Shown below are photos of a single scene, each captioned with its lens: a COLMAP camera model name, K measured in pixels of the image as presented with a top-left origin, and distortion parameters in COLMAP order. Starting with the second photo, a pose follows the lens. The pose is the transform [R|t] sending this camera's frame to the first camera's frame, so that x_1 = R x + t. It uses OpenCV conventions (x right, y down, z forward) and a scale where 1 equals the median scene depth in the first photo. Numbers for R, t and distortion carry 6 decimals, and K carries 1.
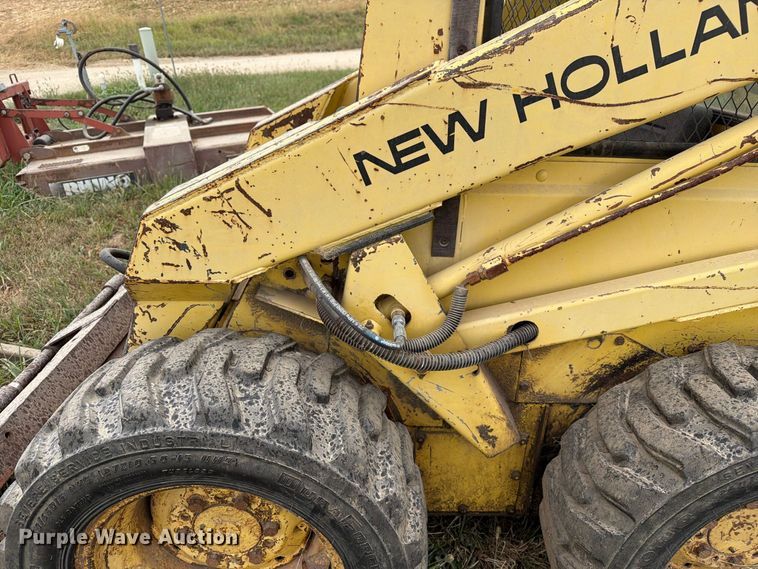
lens RADIAL K [[532.1, 0, 368.2], [0, 532.1, 288.1], [0, 0, 1]] dist [0.041662, -0.059098]
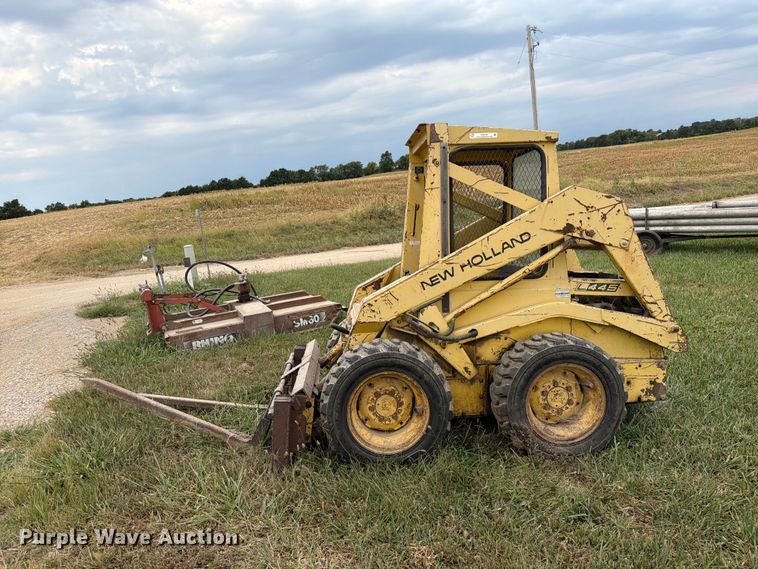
lens RADIAL K [[544.8, 0, 355.3], [0, 544.8, 303.3], [0, 0, 1]] dist [0.056795, -0.000013]
pose [[0.997152, -0.065200, 0.037905, -0.560059], [0.073750, 0.948094, -0.309319, 0.916693], [-0.015770, 0.311234, 0.950202, -2.283650]]
